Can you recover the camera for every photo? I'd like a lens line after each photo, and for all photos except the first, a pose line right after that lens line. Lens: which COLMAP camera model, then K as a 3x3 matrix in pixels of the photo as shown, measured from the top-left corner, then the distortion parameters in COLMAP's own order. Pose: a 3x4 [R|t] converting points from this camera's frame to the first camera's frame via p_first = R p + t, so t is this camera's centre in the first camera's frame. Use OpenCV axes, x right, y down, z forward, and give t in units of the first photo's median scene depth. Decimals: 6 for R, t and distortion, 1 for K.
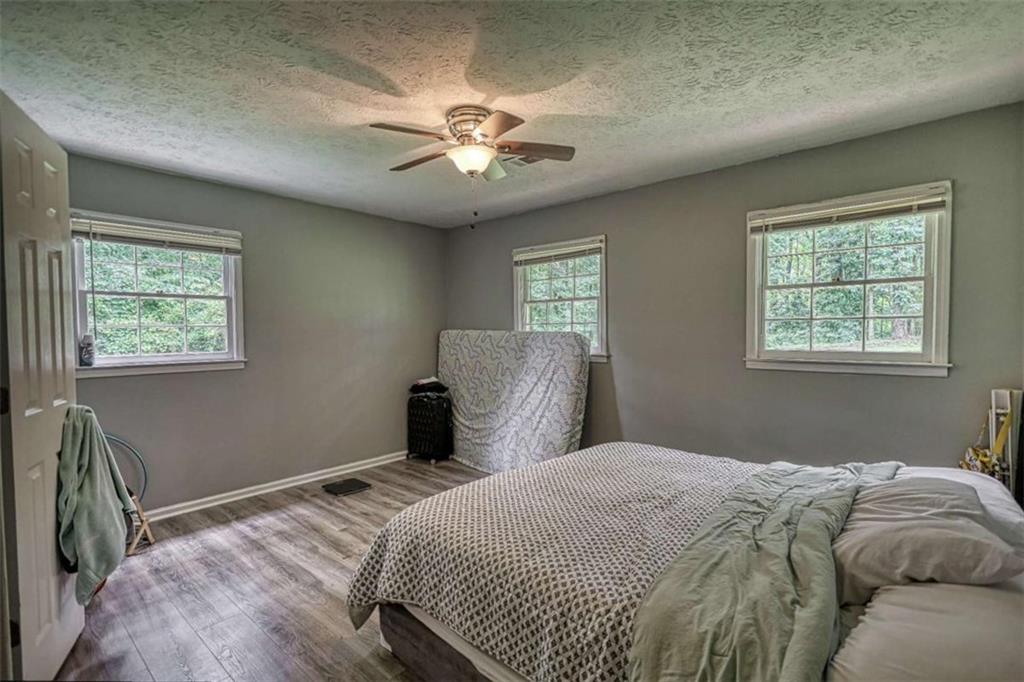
lens RADIAL K [[478.7, 0, 514.4], [0, 478.7, 344.1], [0, 0, 1]] dist [0.000659, -0.000050]
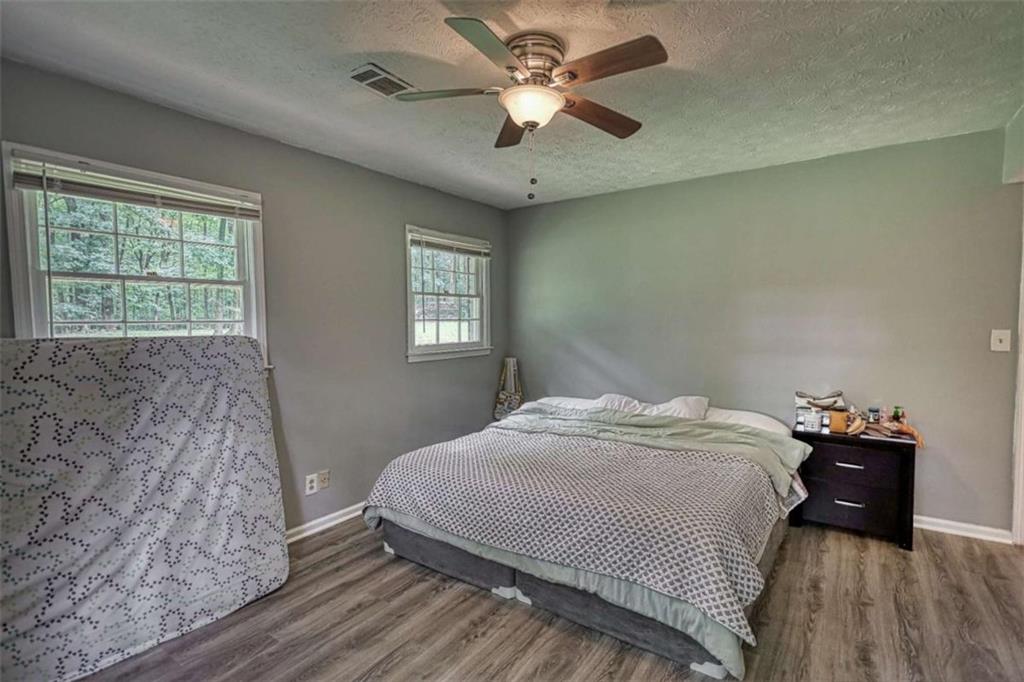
lens RADIAL K [[478.7, 0, 514.4], [0, 478.7, 344.1], [0, 0, 1]] dist [0.000659, -0.000050]
pose [[-0.116483, -0.048817, 0.991992, -0.539618], [0.026907, 0.998270, 0.052285, -0.037405], [-0.992828, 0.032782, -0.114968, 0.712915]]
